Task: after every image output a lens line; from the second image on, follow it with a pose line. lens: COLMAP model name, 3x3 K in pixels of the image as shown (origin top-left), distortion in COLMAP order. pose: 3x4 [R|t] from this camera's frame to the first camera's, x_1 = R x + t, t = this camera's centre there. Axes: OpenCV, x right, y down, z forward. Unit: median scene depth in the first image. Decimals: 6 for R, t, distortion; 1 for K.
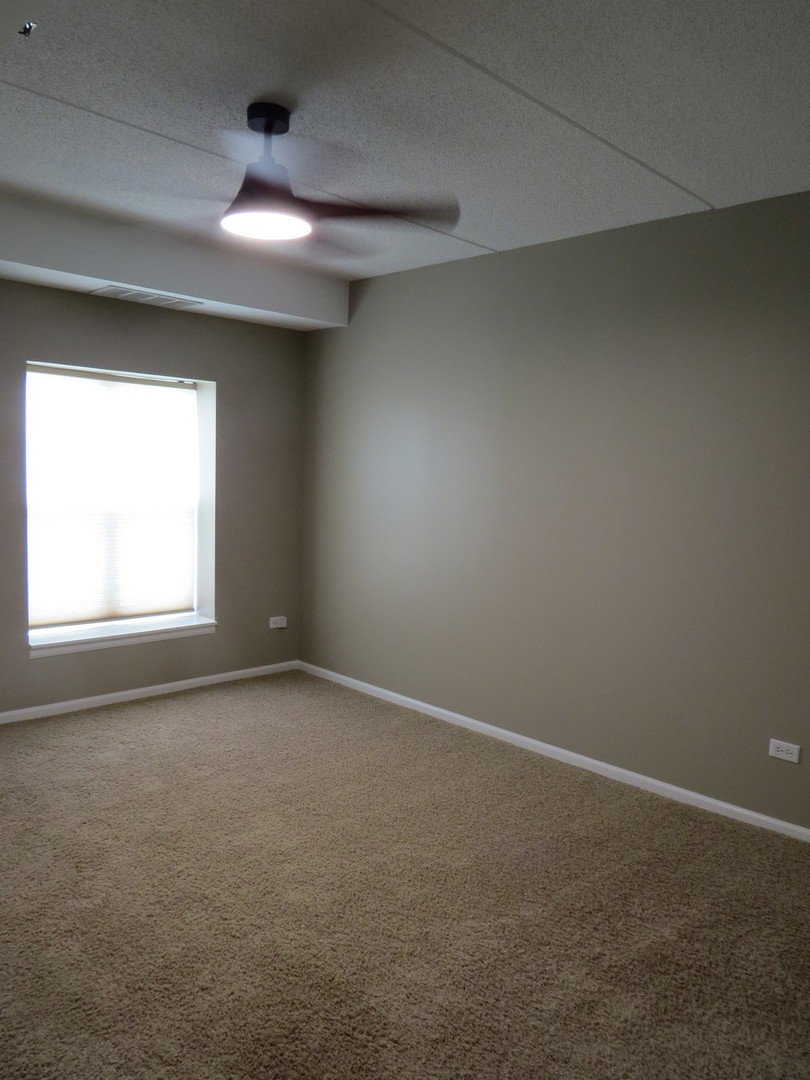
lens RADIAL K [[792.7, 0, 402.6], [0, 792.7, 540.8], [0, 0, 1]] dist [-0.038957, 0.000134]
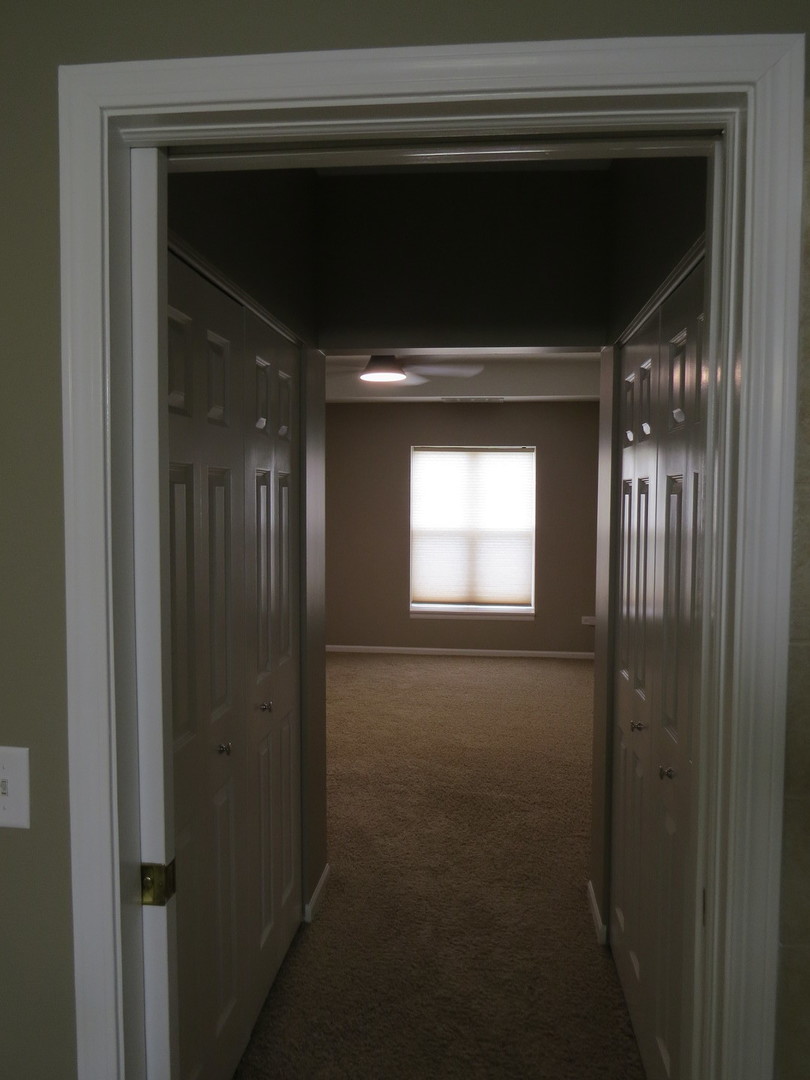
lens RADIAL K [[777.6, 0, 408.4], [0, 777.6, 532.5], [0, 0, 1]] dist [-0.005928, -0.007149]
pose [[0.637194, 0.007870, -0.770663, 0.752380], [-0.059042, 0.997508, -0.038630, 0.026790], [0.768439, 0.070116, 0.636071, -0.085012]]
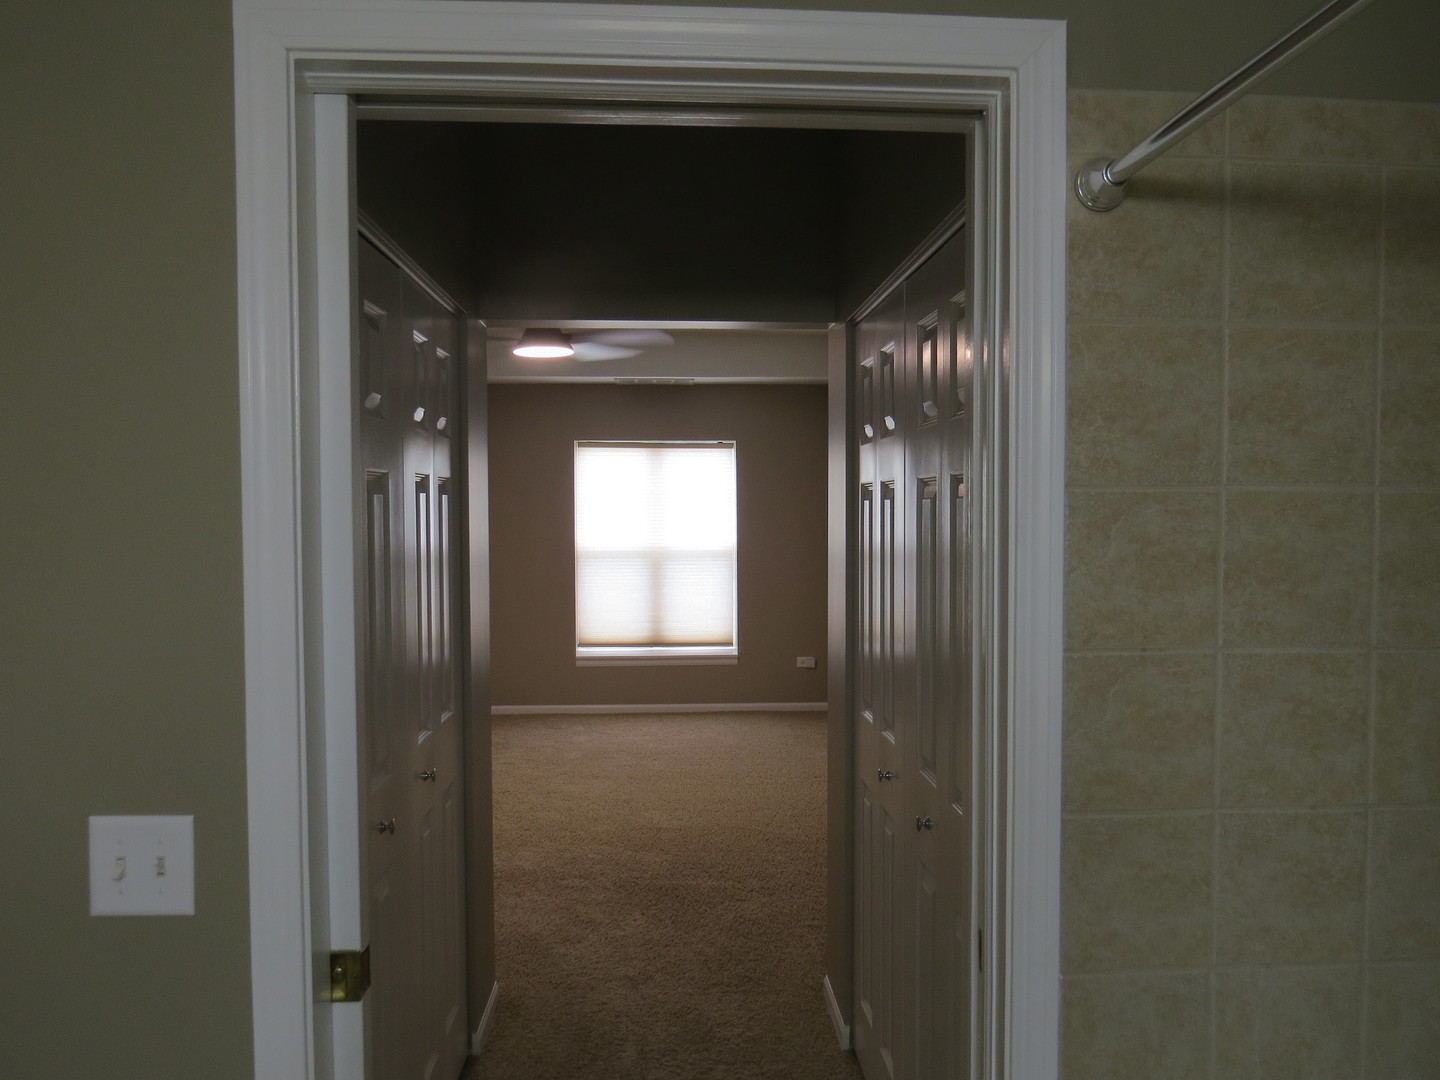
lens RADIAL K [[1036.8, 0, 718.7], [0, 1036.8, 535.8], [0, 0, 1]] dist [-0.005928, -0.007149]
pose [[0.749195, -0.016092, -0.662154, 0.766751], [-0.035047, 0.997341, -0.063892, 0.032225], [0.661422, 0.071074, 0.746639, -0.129007]]
